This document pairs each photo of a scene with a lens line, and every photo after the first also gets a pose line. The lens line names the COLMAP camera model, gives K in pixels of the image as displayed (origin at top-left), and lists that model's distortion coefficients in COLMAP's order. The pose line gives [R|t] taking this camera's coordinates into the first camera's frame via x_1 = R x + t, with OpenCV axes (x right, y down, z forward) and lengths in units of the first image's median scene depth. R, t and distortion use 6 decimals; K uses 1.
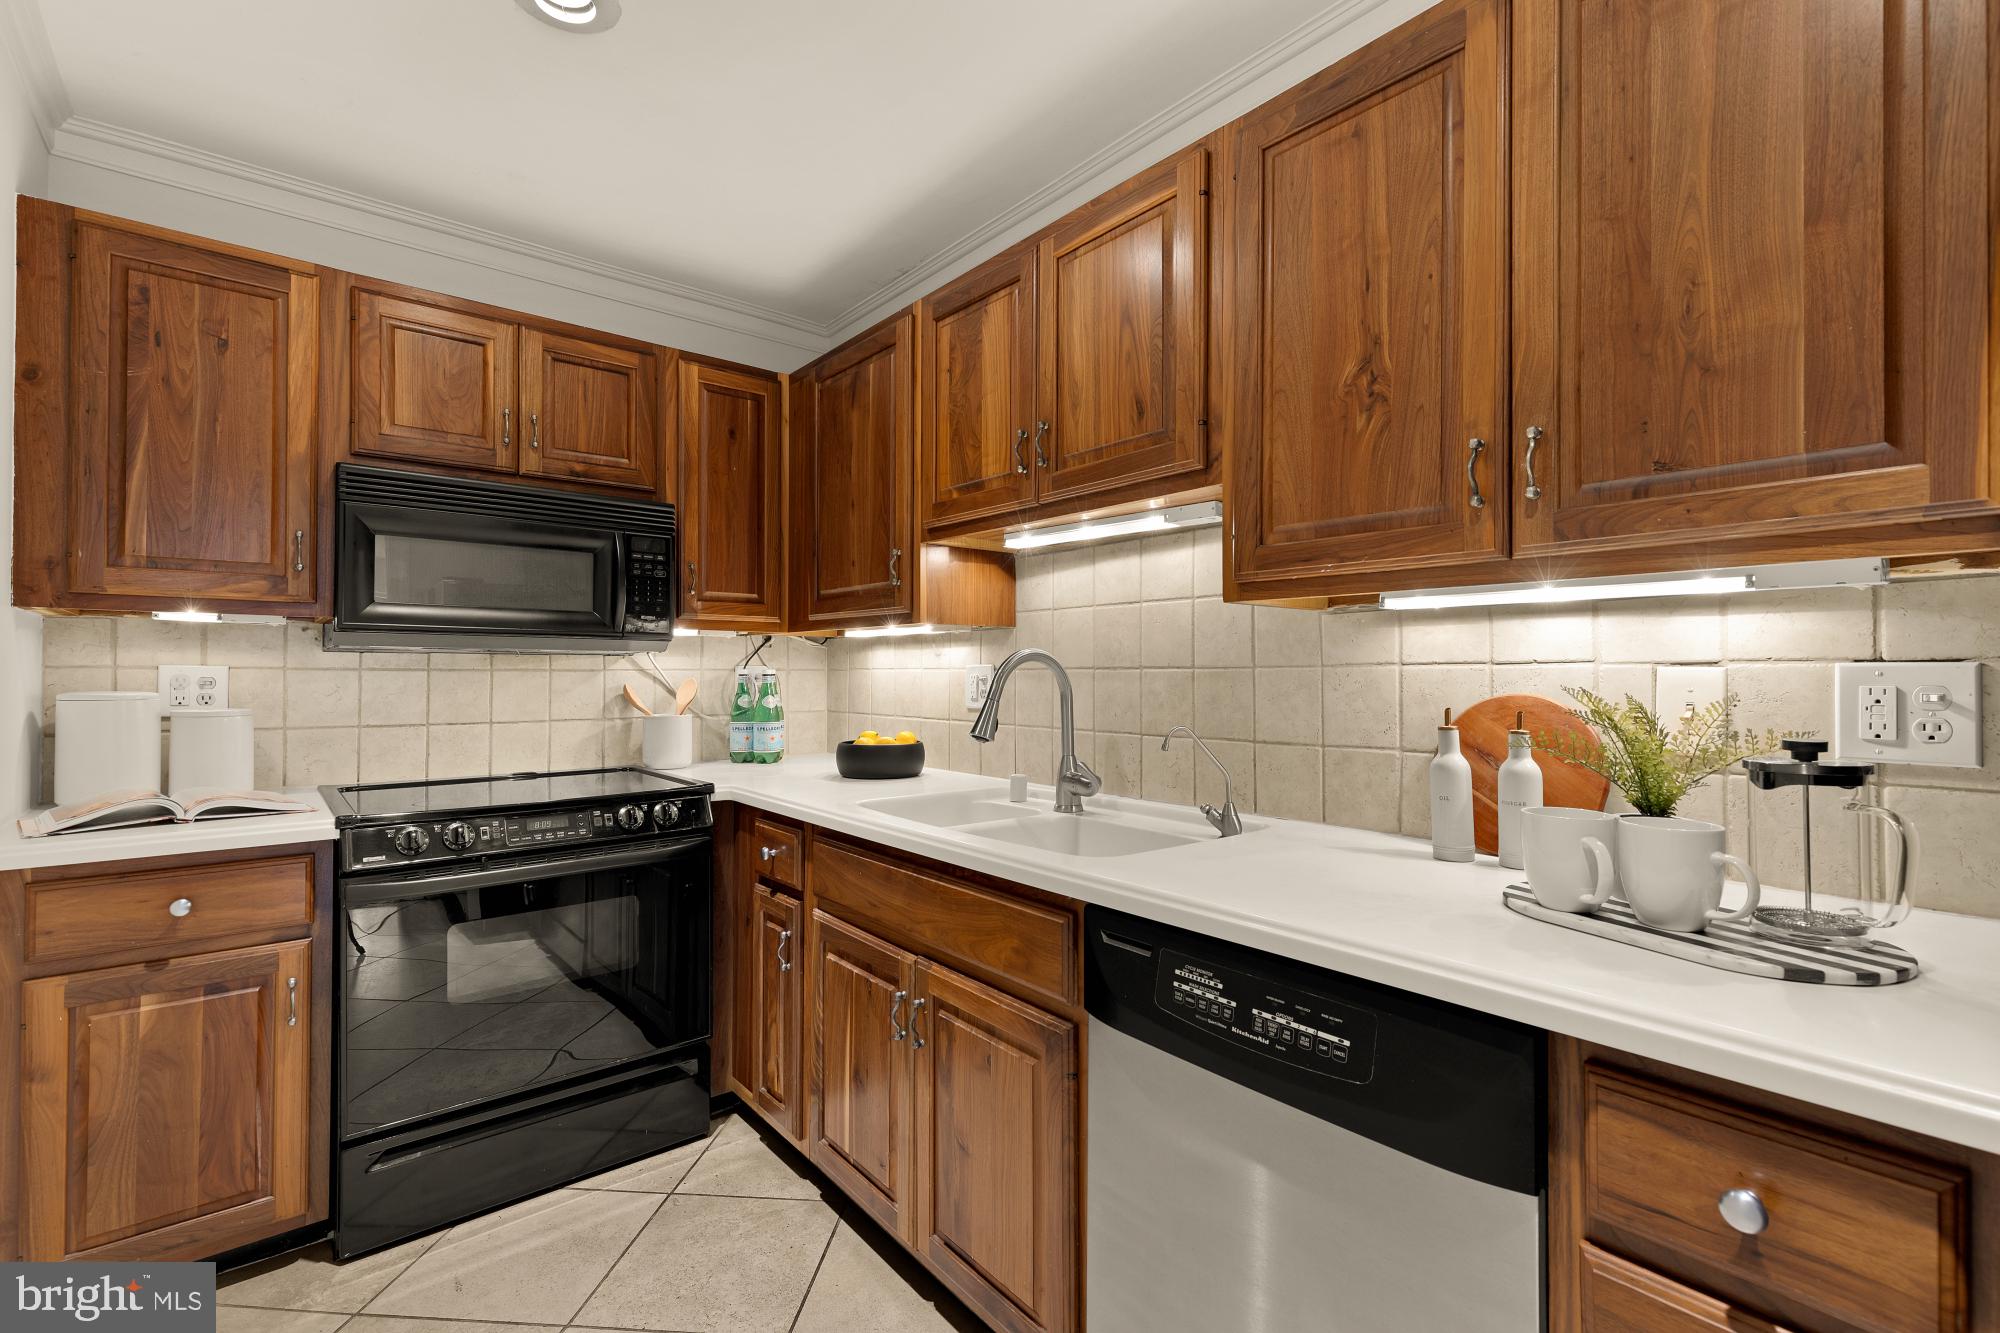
lens RADIAL K [[893.3, 0, 998.4], [0, 893.3, 675.4], [0, 0, 1]] dist [0.009980, -0.001039]
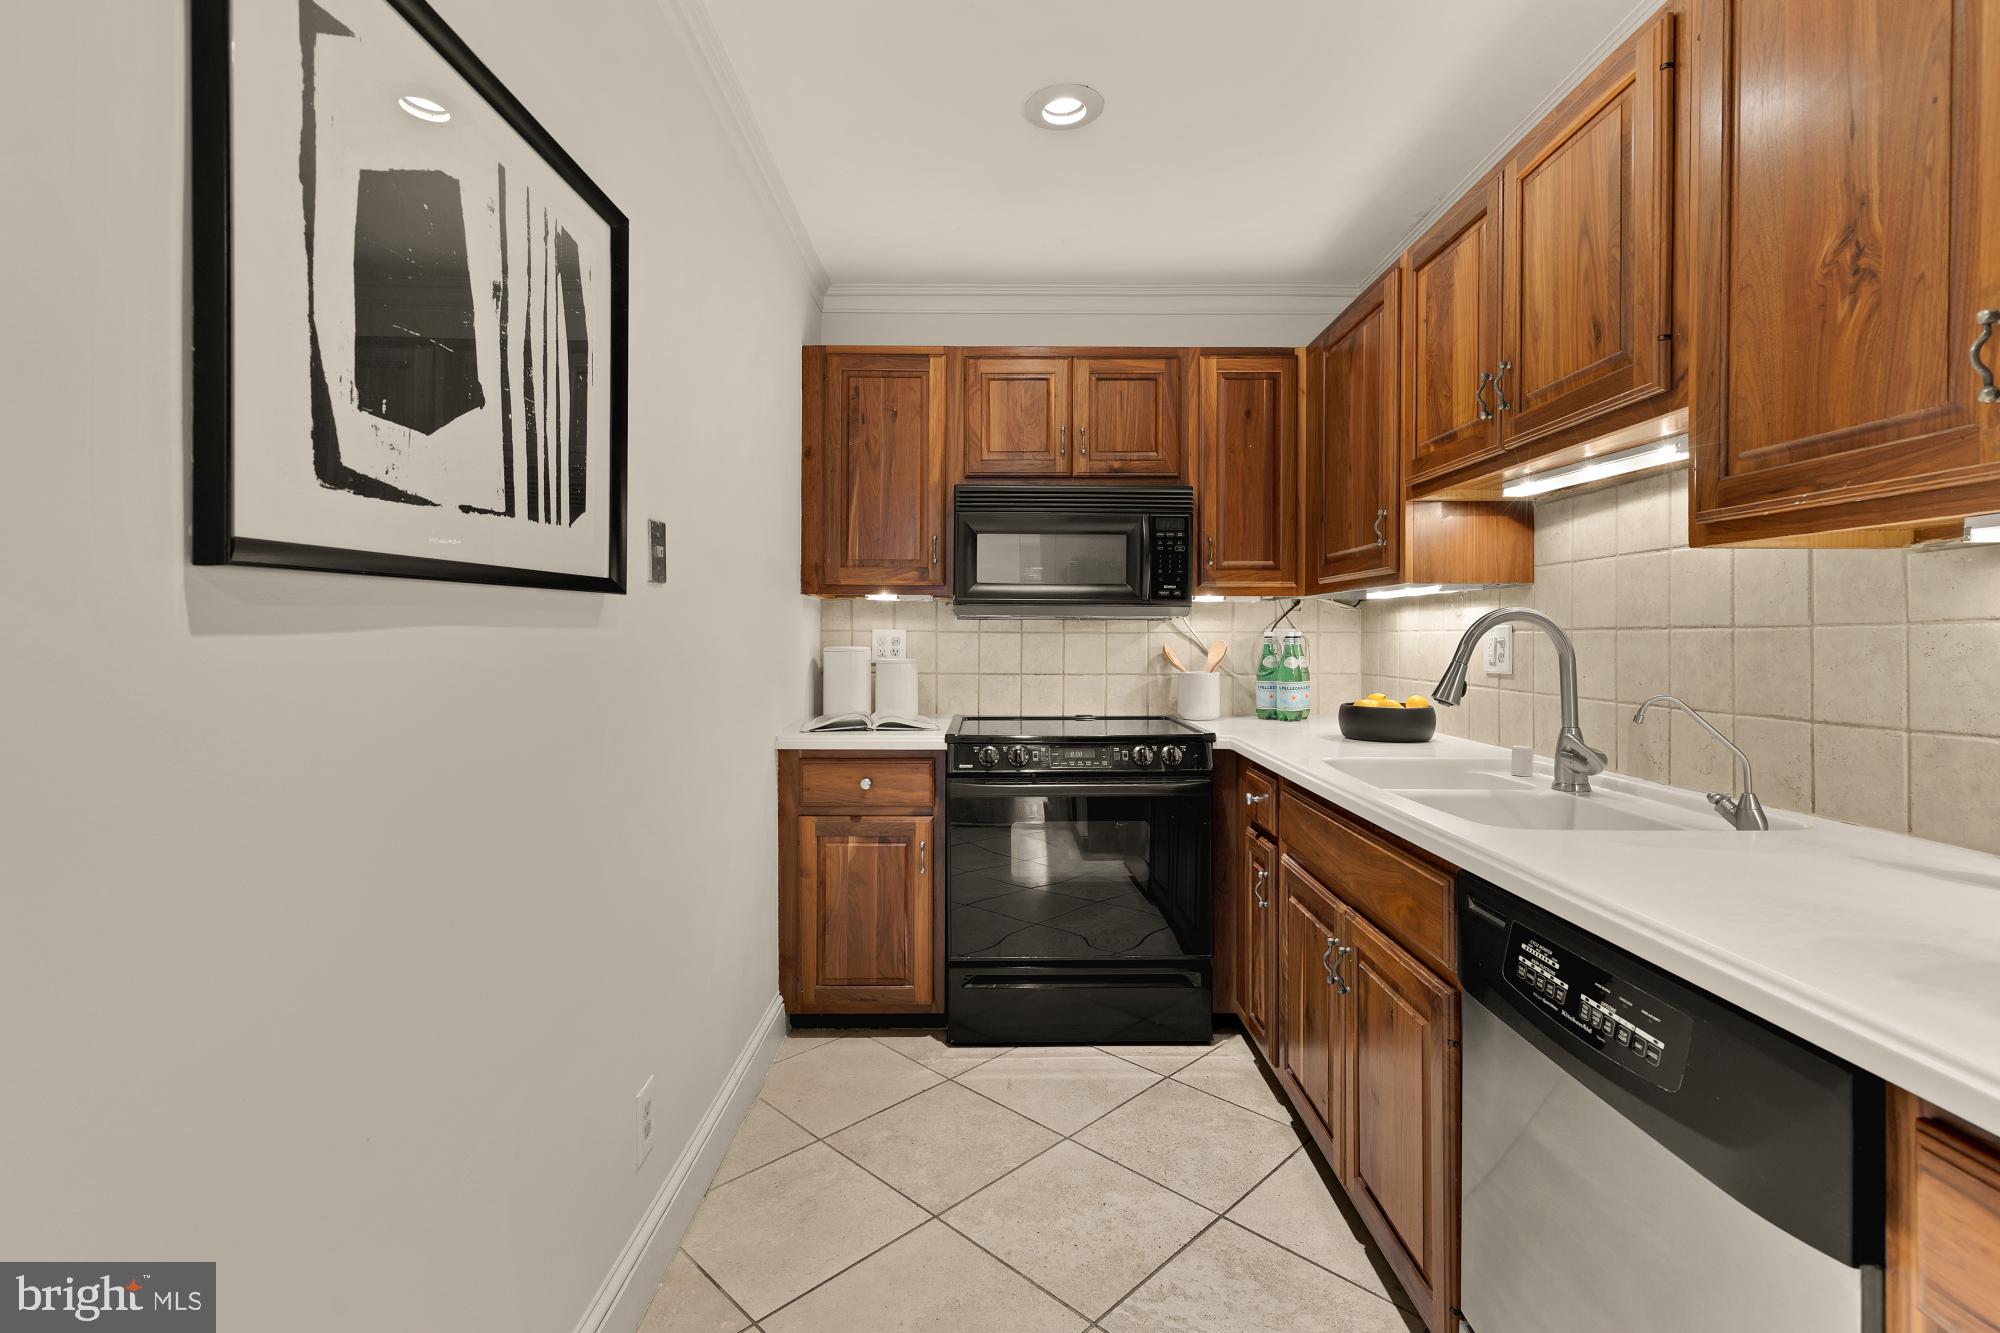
lens RADIAL K [[903.5, 0, 1005.7], [0, 903.5, 653.6], [0, 0, 1]] dist [0.019380, -0.006331]
pose [[0.776739, 0.012743, -0.629693, 0.232522], [-0.003680, 0.999870, 0.015696, 0.005161], [0.629812, -0.009875, 0.776685, -0.056263]]
